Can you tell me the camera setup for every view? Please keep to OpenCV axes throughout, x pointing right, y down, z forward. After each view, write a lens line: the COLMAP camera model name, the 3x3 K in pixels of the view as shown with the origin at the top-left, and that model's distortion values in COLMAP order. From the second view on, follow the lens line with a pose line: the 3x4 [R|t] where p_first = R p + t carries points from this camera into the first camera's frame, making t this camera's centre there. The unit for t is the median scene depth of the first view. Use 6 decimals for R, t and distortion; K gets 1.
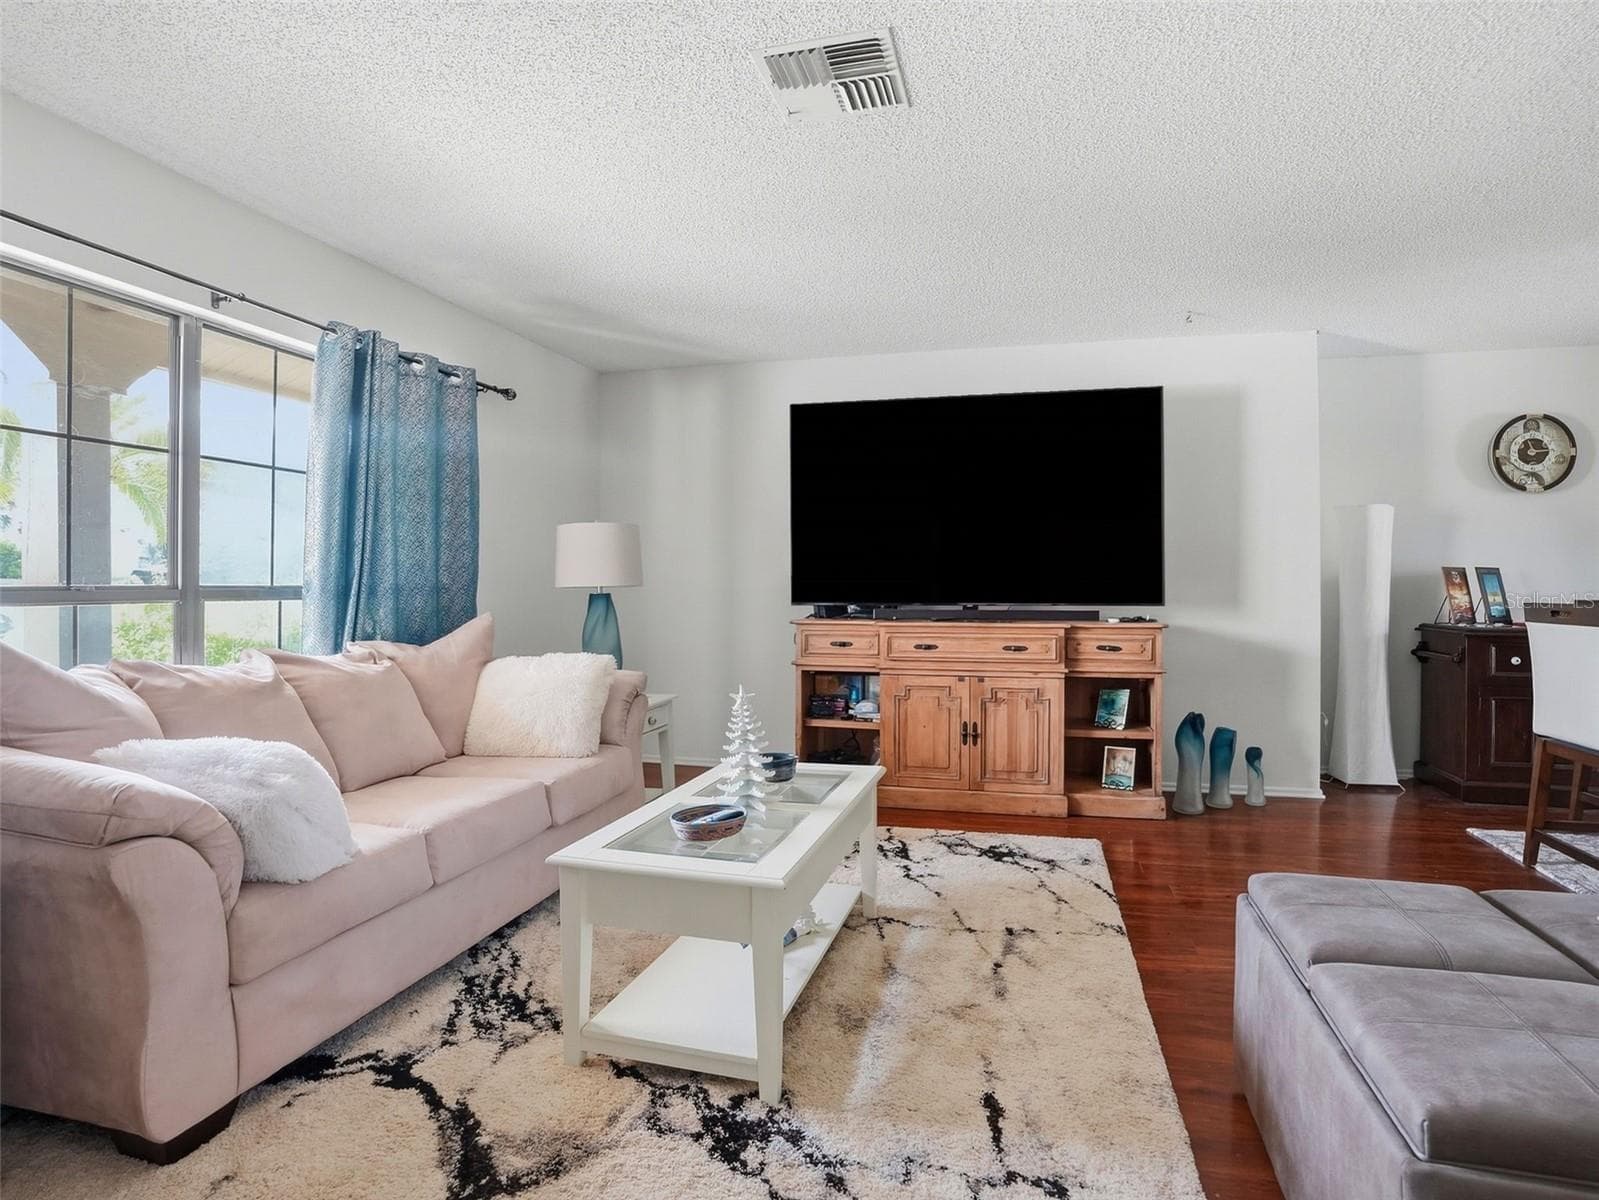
lens RADIAL K [[849.9, 0, 803.2], [0, 849.9, 590.0], [0, 0, 1]] dist [-0.052620, 0.005949]
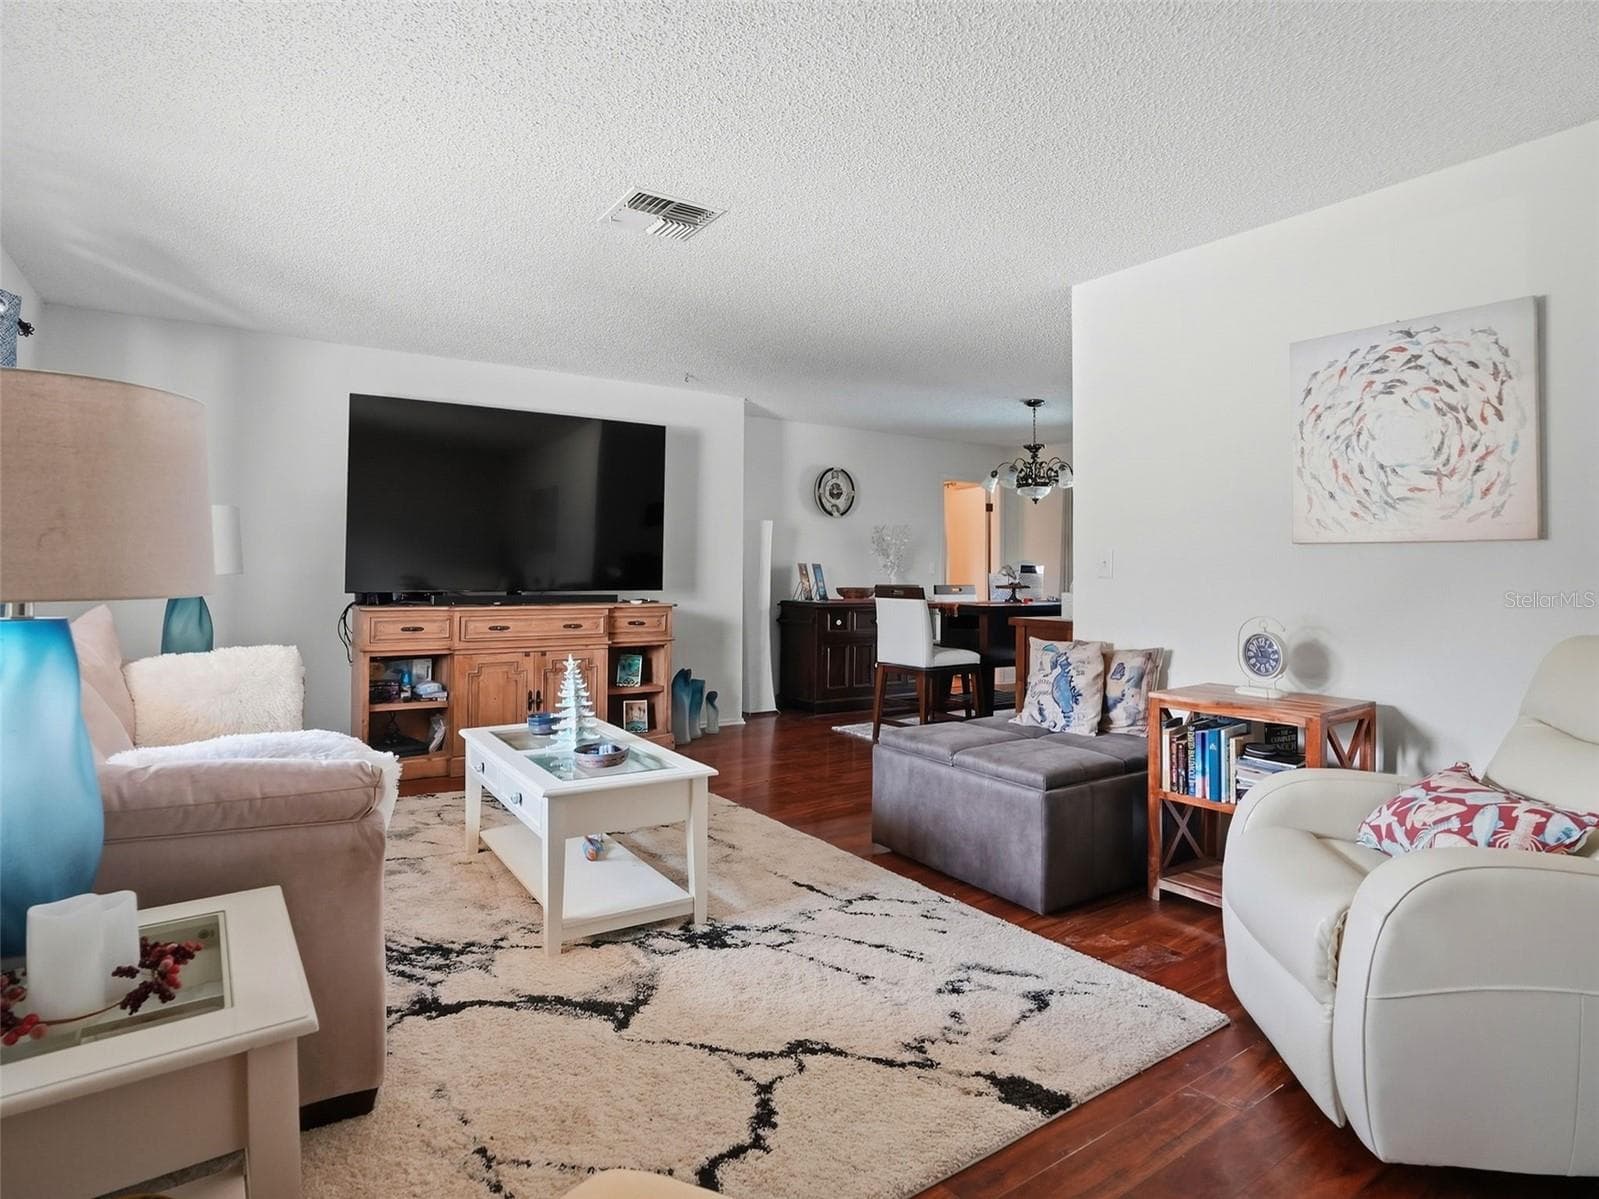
lens RADIAL K [[849.9, 0, 826.9], [0, 849.9, 568.3], [0, 0, 1]] dist [-0.052620, 0.005949]
pose [[0.645770, 0.010634, 0.763458, -0.439374], [-0.005317, 0.999941, -0.009431, -0.004786], [-0.763514, 0.002031, 0.645788, -0.063341]]
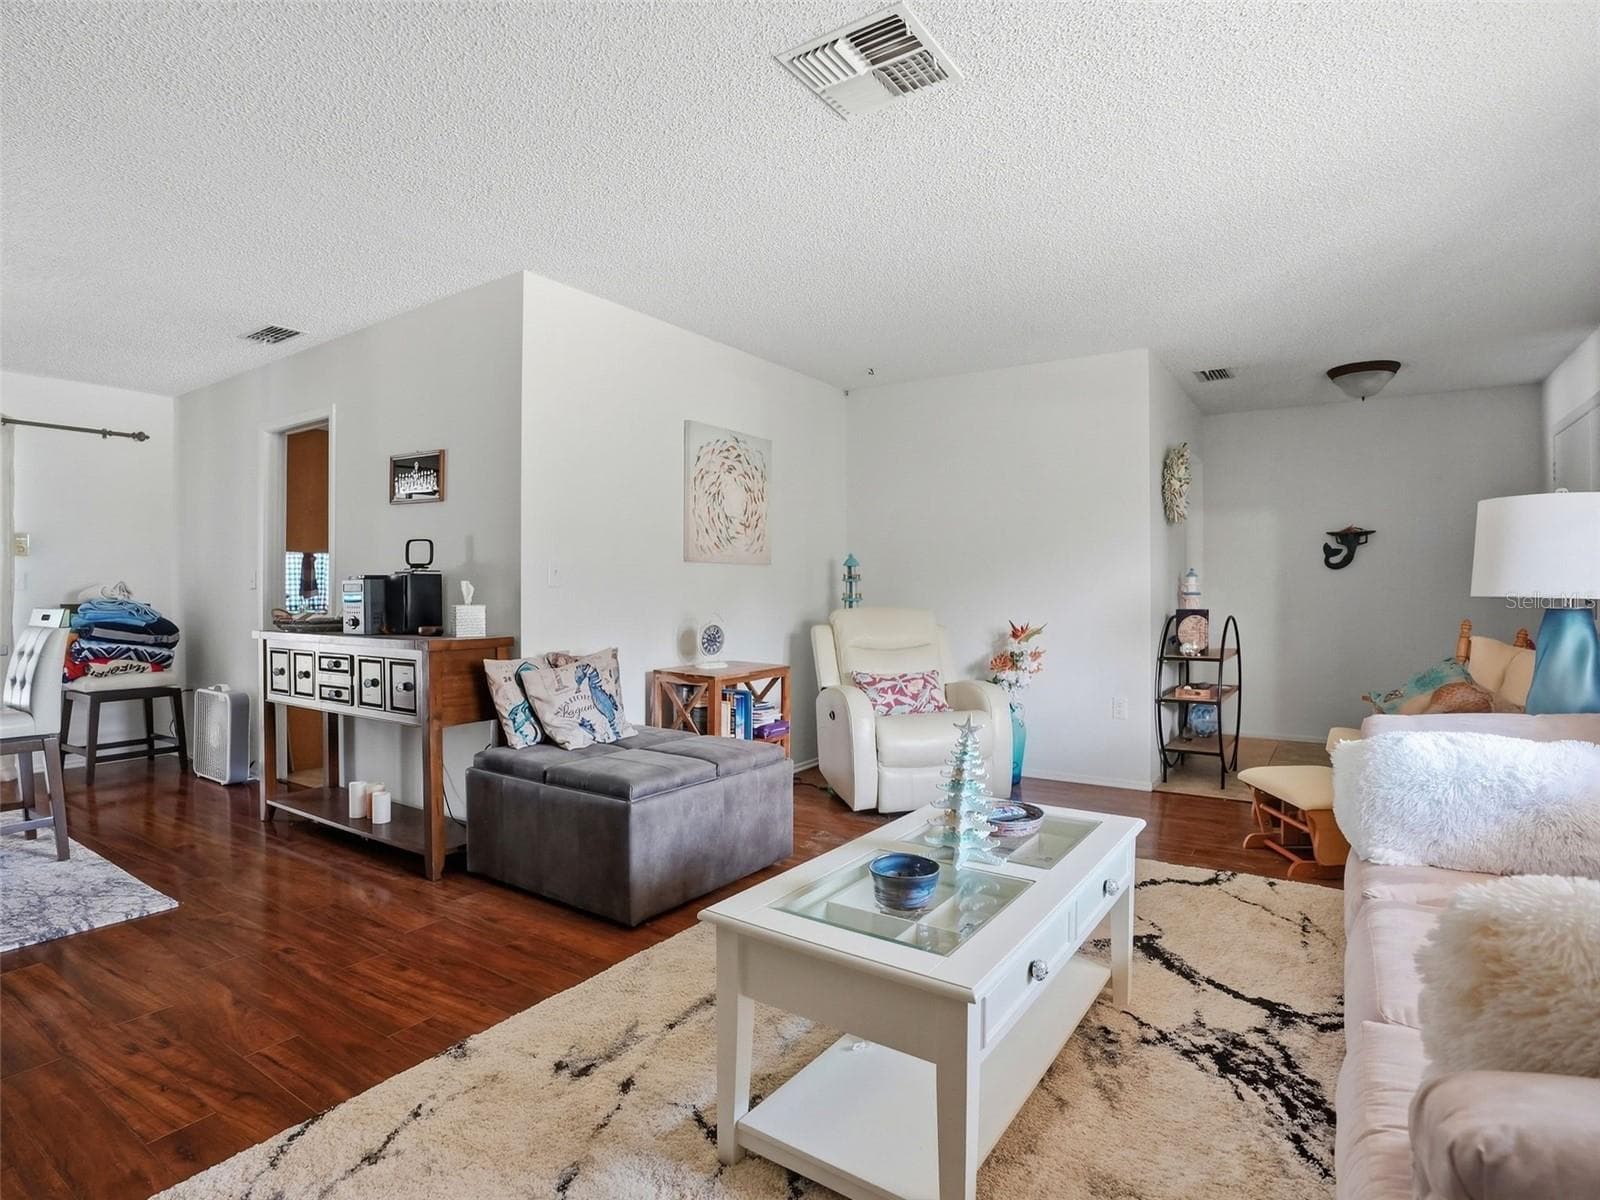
lens RADIAL K [[850.4, 0, 764.3], [0, 850.4, 590.1], [0, 0, 1]] dist [-0.052620, 0.005949]
pose [[-0.934478, 0.003448, 0.356005, -0.100217], [0.005811, 0.999968, 0.005570, -0.004677], [-0.355974, 0.007274, -0.934468, 1.003493]]
